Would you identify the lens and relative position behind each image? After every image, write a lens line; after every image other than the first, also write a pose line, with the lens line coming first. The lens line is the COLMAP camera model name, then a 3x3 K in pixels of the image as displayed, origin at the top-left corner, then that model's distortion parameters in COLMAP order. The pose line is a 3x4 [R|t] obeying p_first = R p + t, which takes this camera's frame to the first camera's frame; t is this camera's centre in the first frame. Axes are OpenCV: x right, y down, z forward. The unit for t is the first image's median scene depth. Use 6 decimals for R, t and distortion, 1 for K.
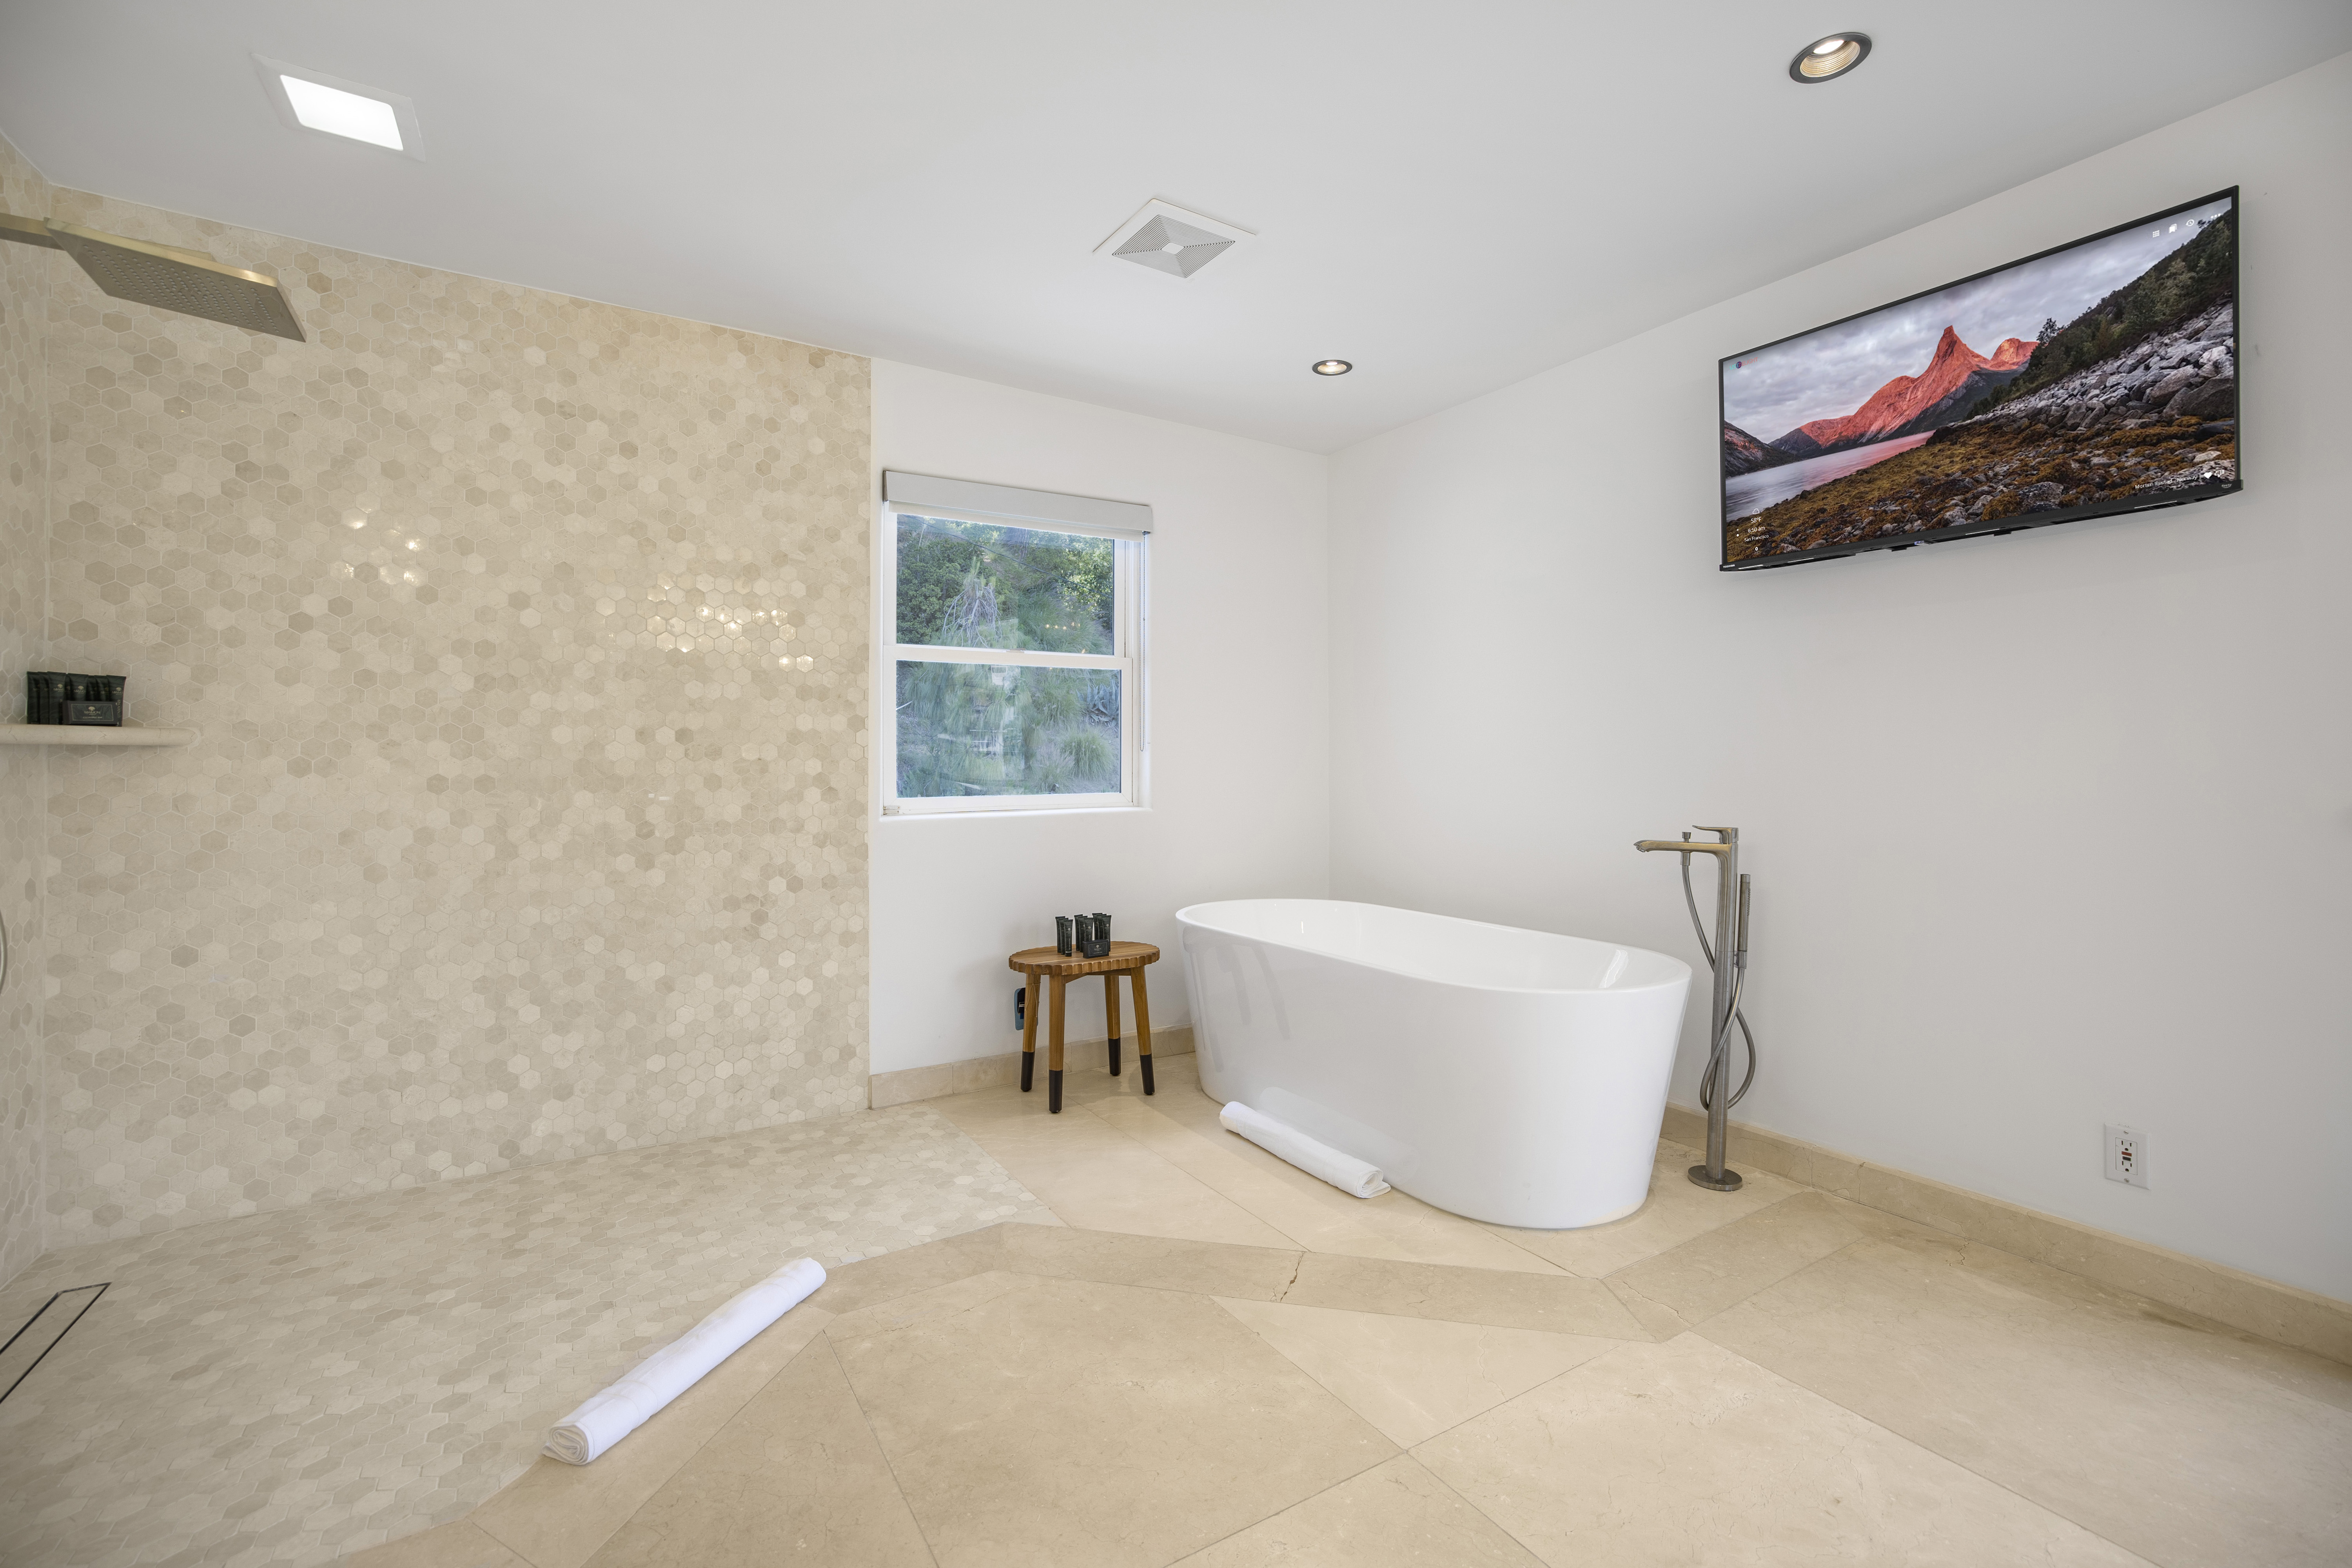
lens RADIAL K [[1018.5, 0, 1144.1], [0, 1018.5, 749.0], [0, 0, 1]] dist [-0.035642, 0.011141]
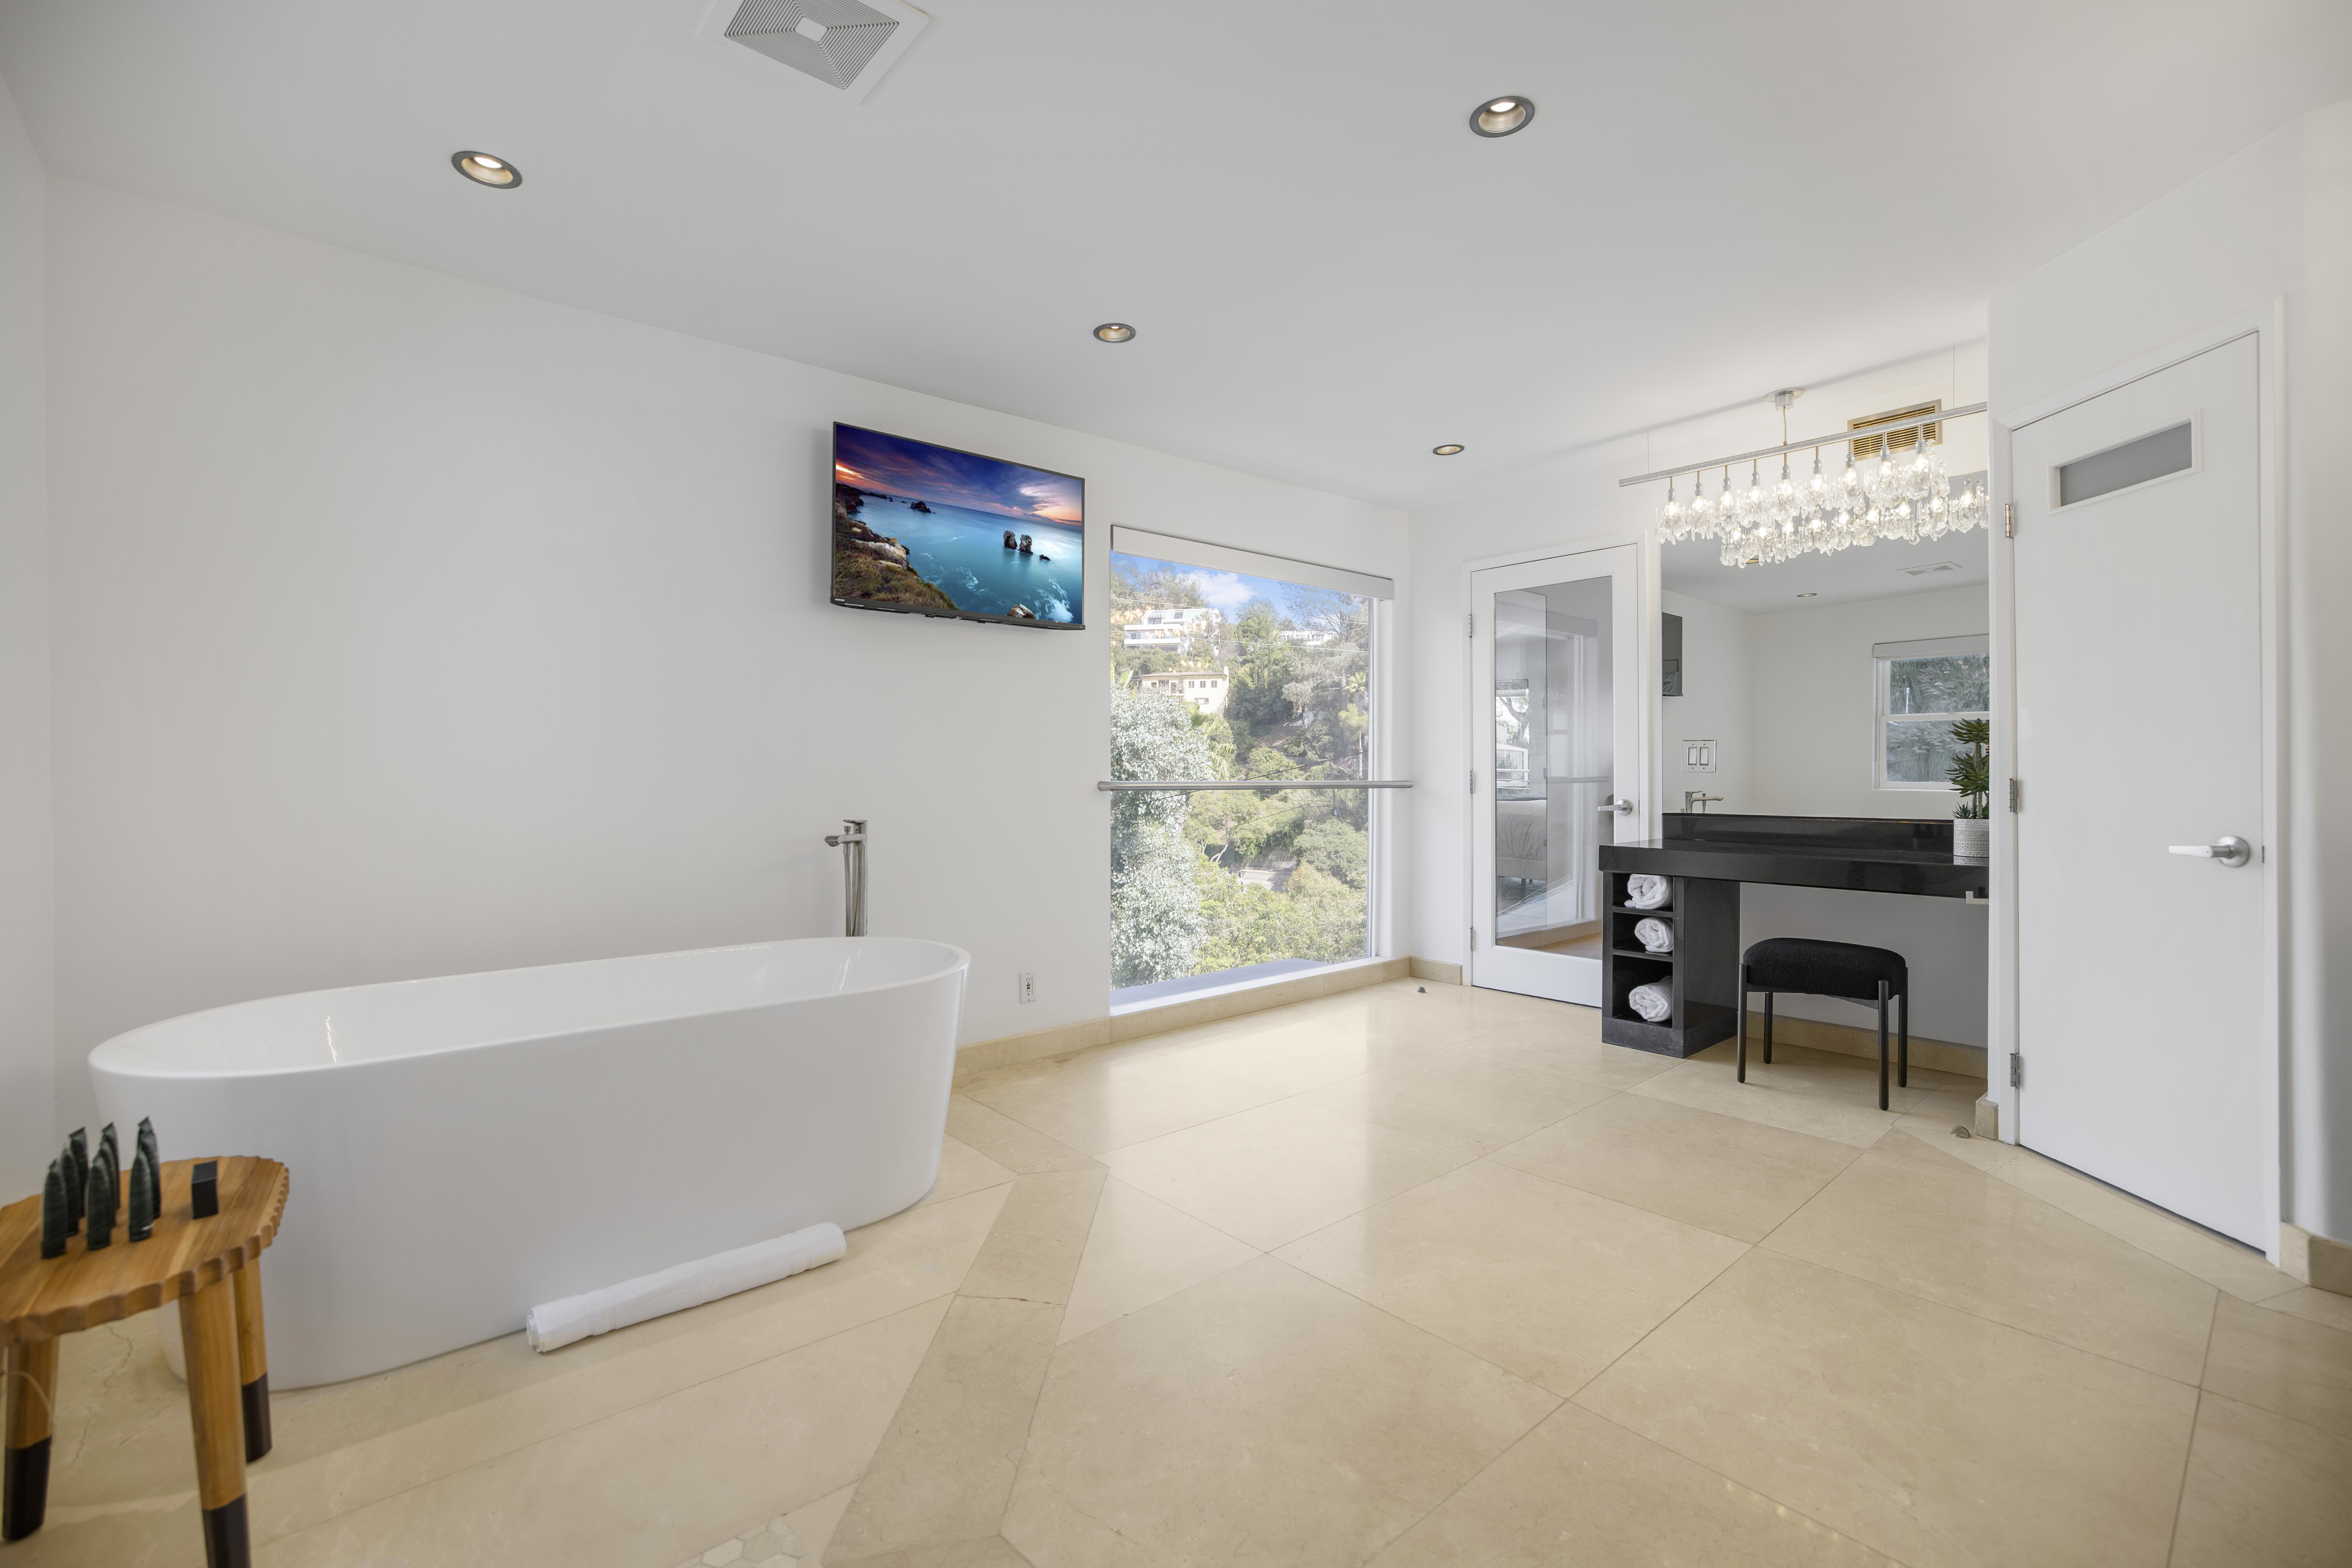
lens RADIAL K [[1018.5, 0, 1175.7], [0, 1018.5, 780.0], [0, 0, 1]] dist [-0.035642, 0.011141]
pose [[-0.183574, -0.006615, 0.982984, -0.673978], [-0.010356, 0.999935, 0.004795, 0.021180], [-0.982951, -0.009299, -0.183631, 0.848985]]
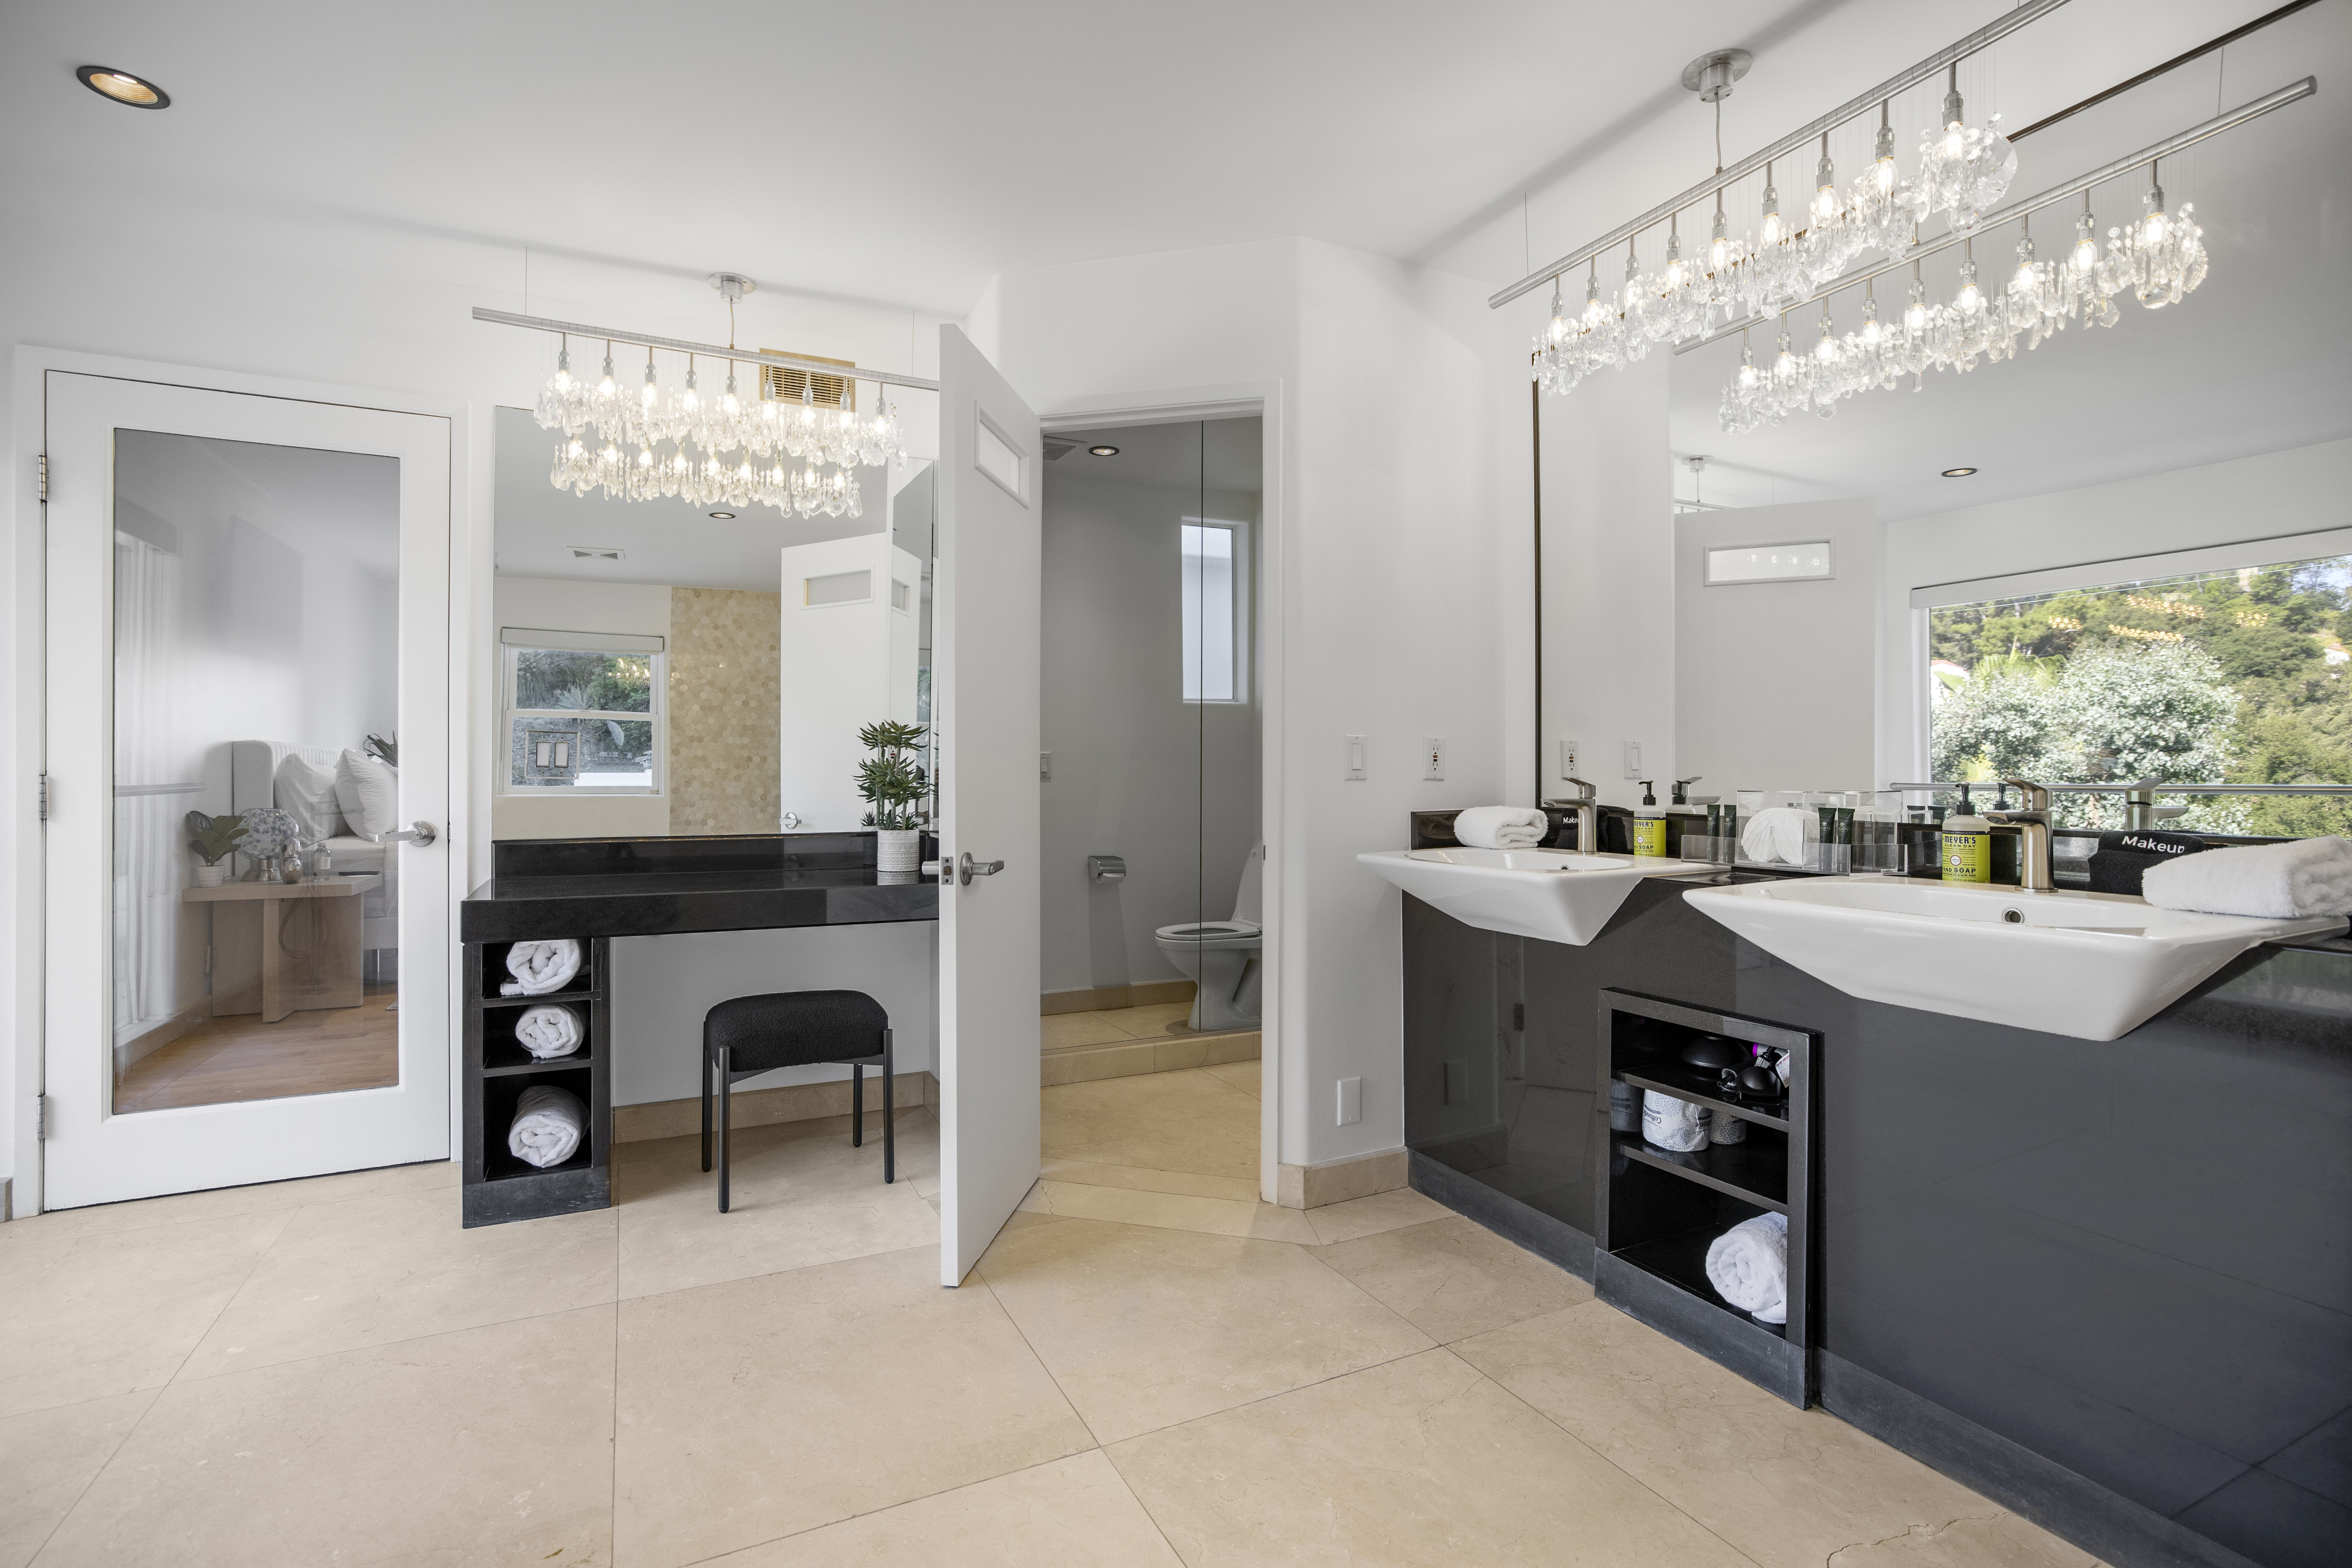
lens RADIAL K [[1089.5, 0, 1178.5], [0, 1089.5, 771.5], [0, 0, 1]] dist [-0.018210, 0.001251]
pose [[-0.997193, -0.004855, 0.074721, -0.007951], [-0.005964, 0.999875, -0.014620, 0.013904], [-0.074641, -0.015025, -0.997097, 0.864901]]
